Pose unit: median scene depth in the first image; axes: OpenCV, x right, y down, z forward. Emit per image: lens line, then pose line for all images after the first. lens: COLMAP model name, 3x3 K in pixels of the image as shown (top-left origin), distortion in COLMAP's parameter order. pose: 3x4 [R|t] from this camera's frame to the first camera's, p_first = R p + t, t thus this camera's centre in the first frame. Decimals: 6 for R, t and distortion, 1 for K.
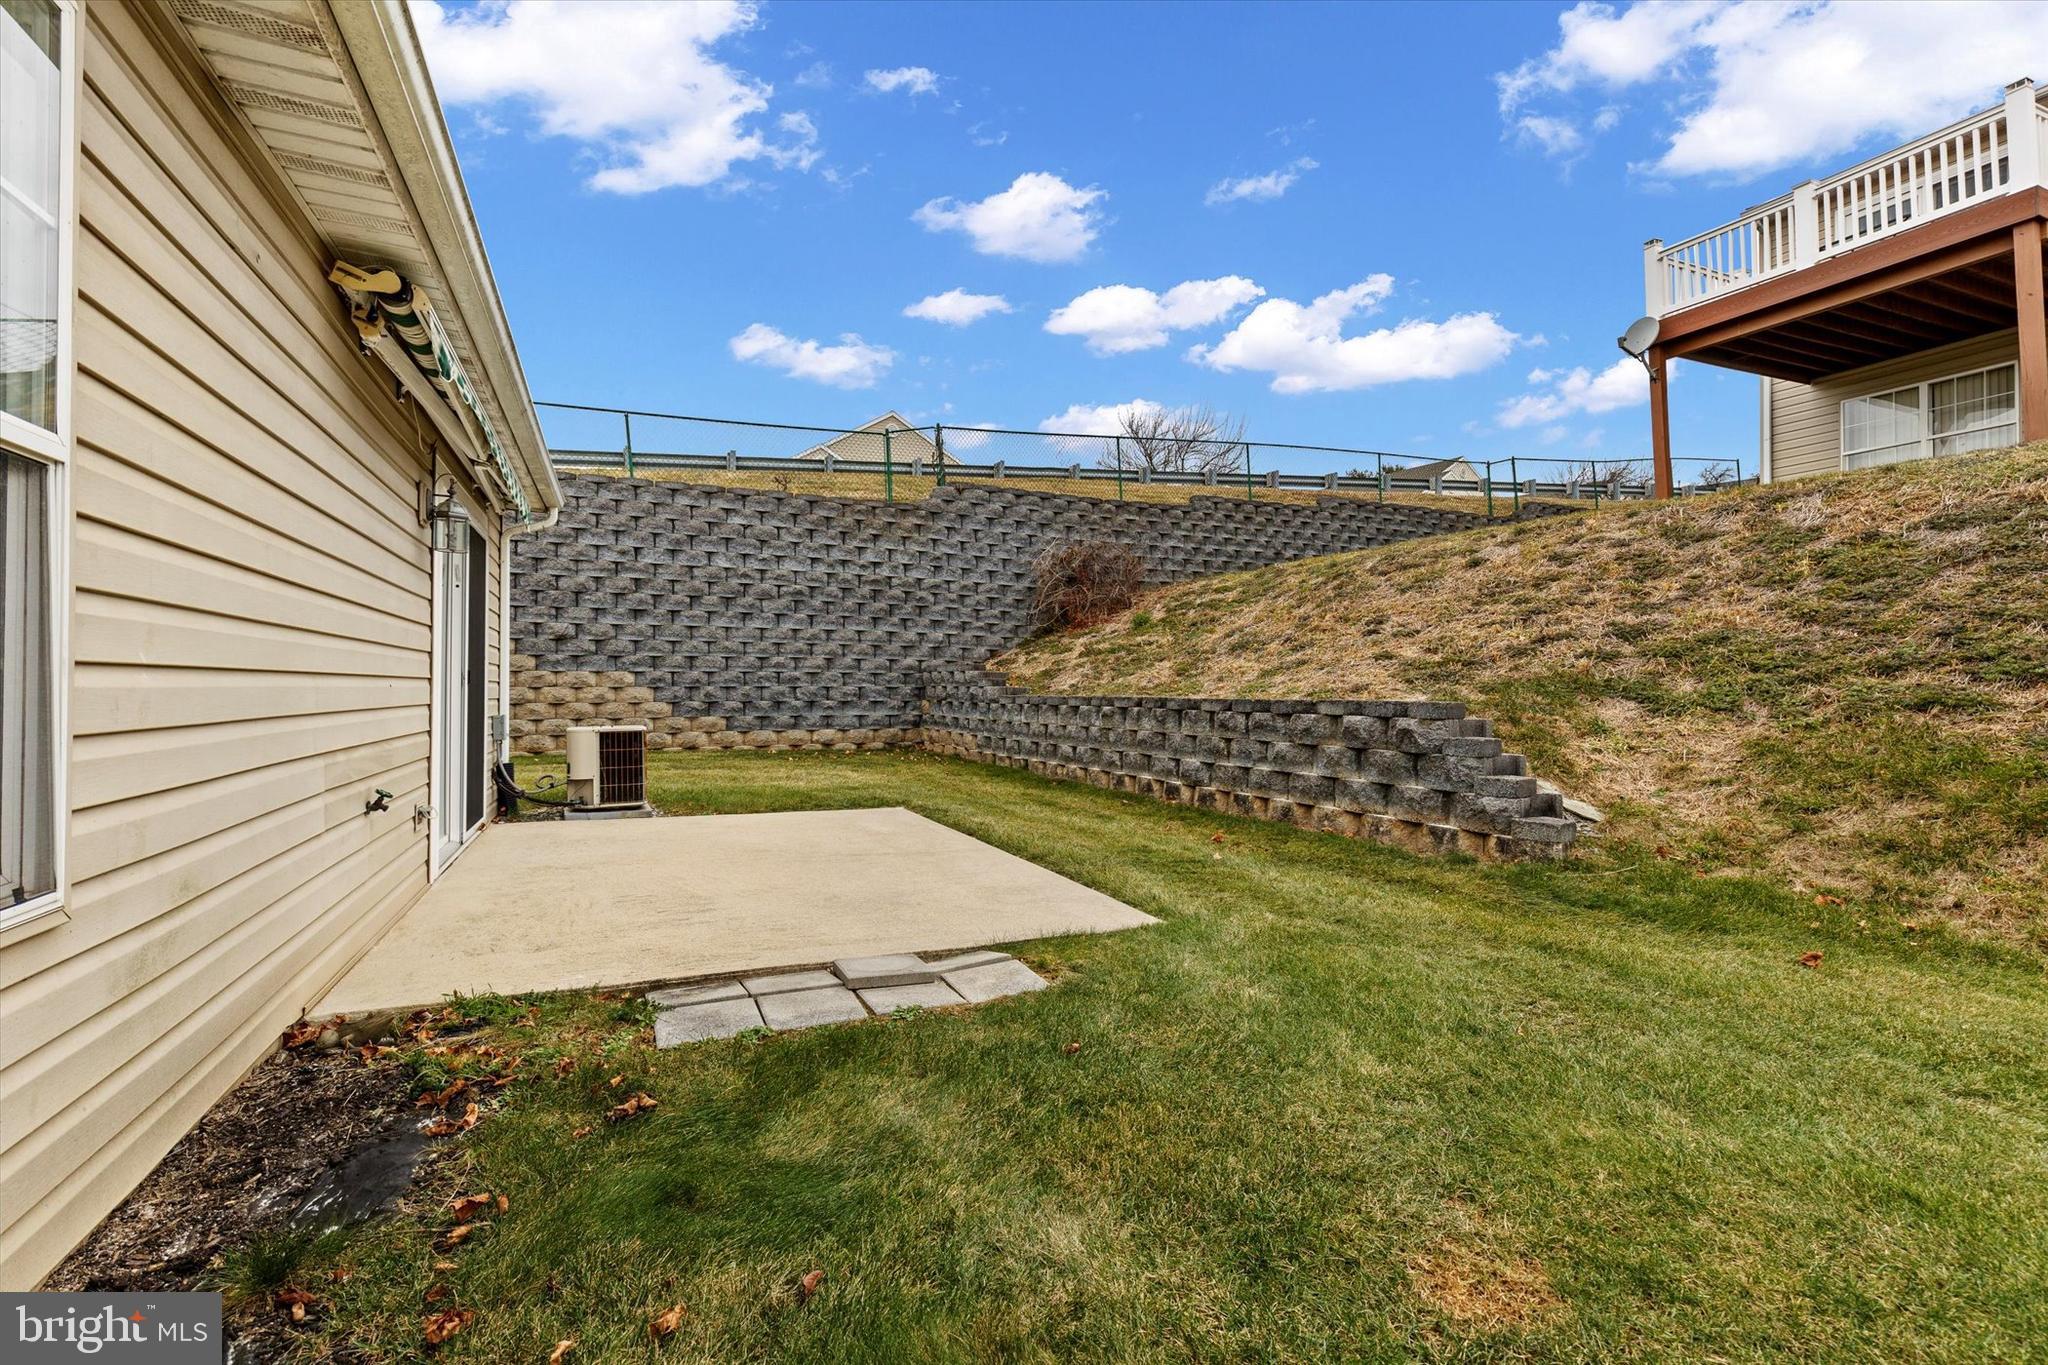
lens RADIAL K [[925.7, 0, 1037.7], [0, 925.7, 685.0], [0, 0, 1]] dist [0.004808, -0.000126]
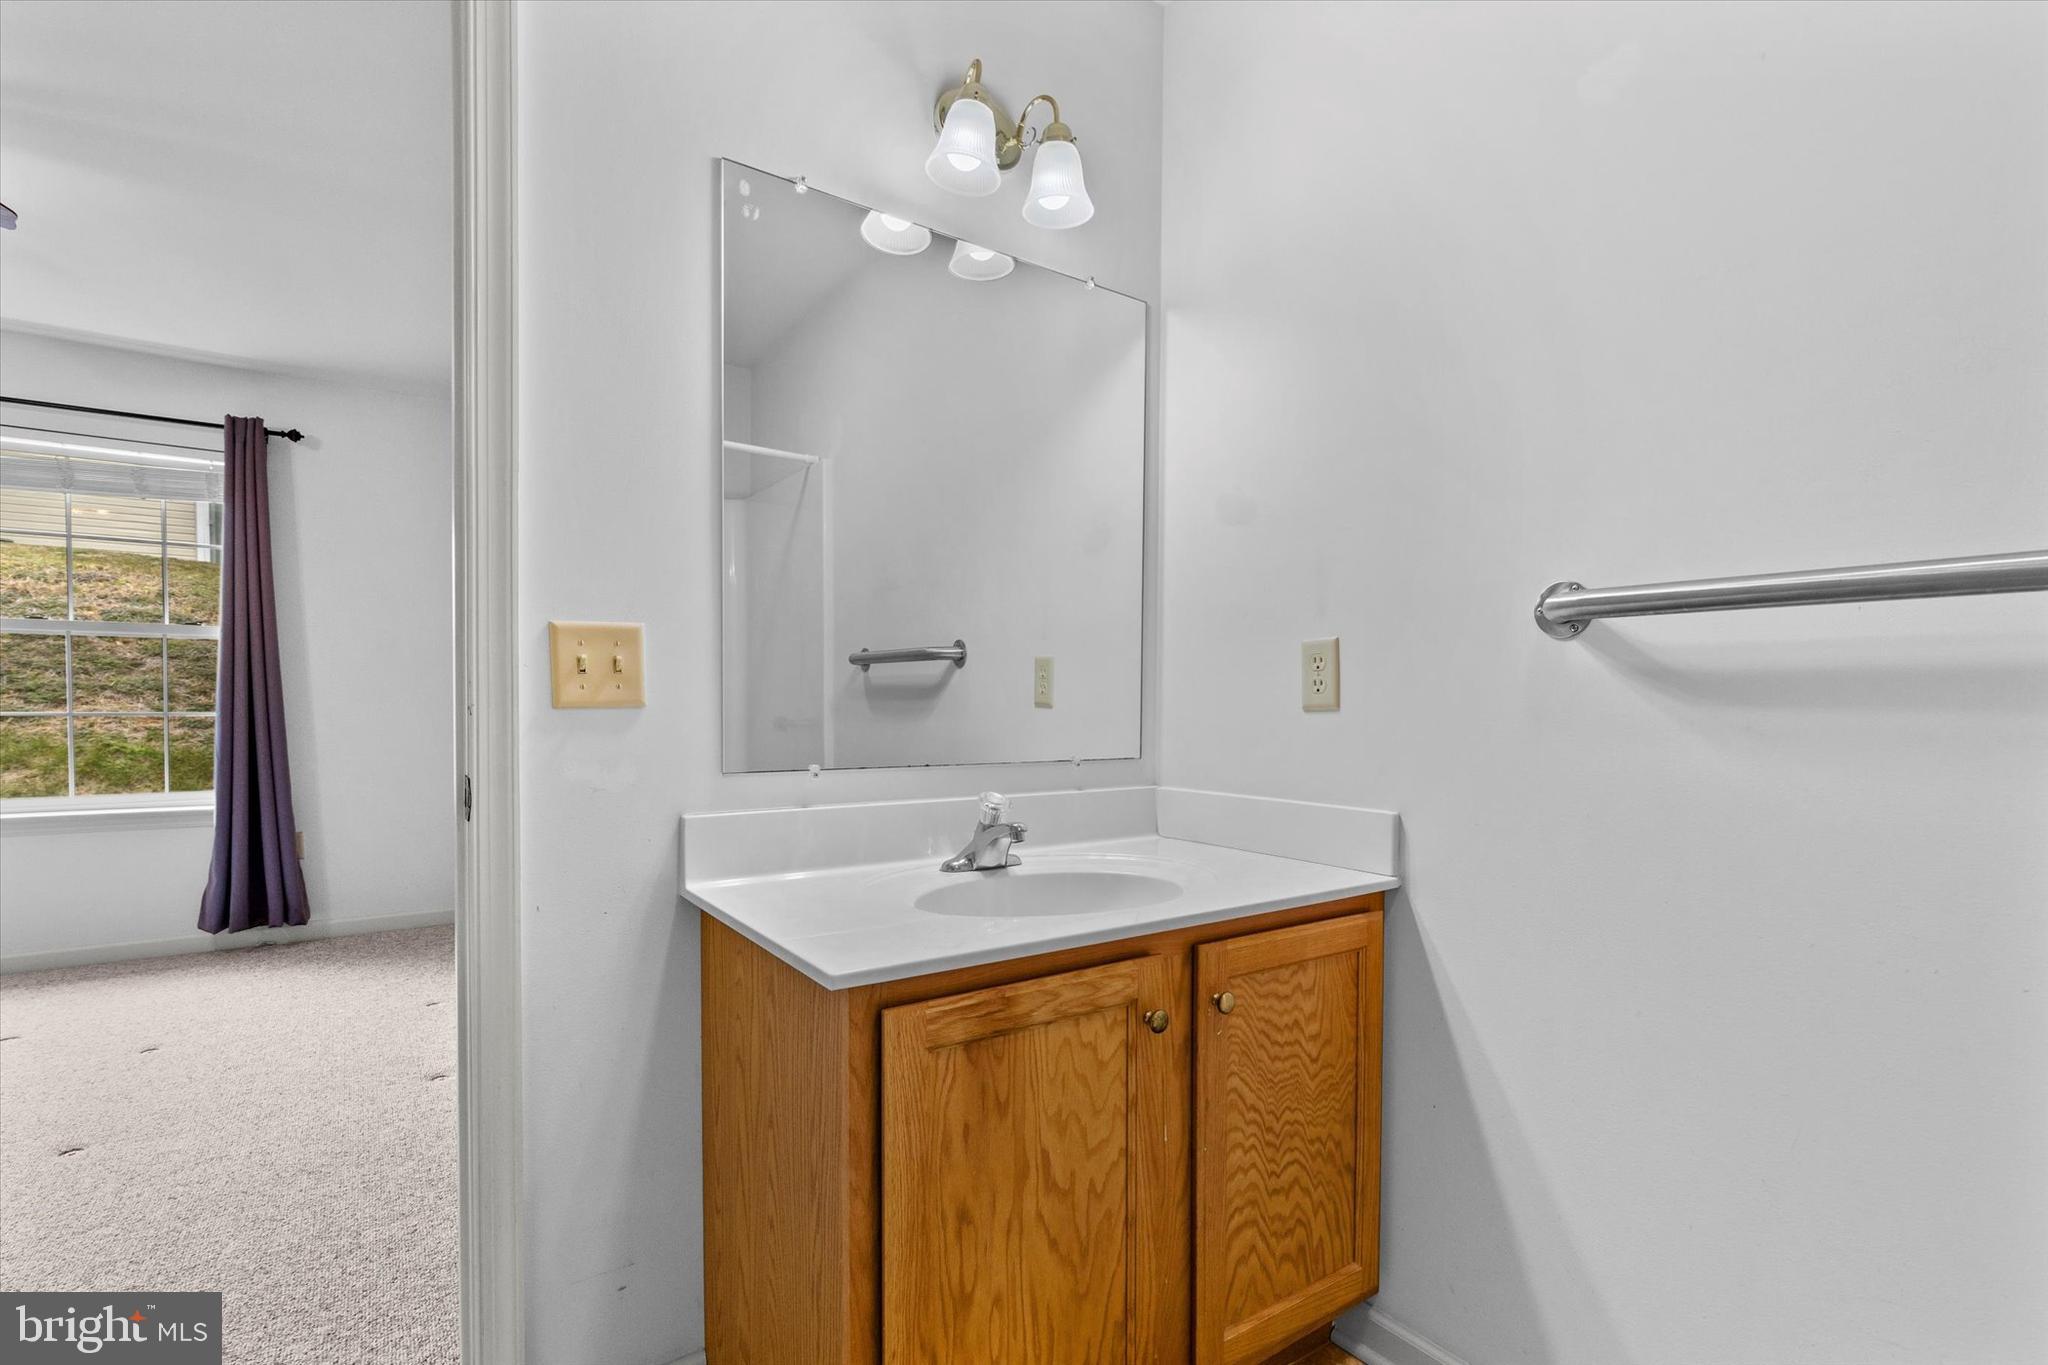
lens RADIAL K [[925.7, 0, 1023.4], [0, 925.7, 695.0], [0, 0, 1]] dist [0.004808, -0.000126]
pose [[-0.174261, 0.006559, 0.984678, -0.532098], [0.002000, 0.999978, -0.006307, -0.002484], [-0.984697, 0.000871, -0.174270, -0.274527]]
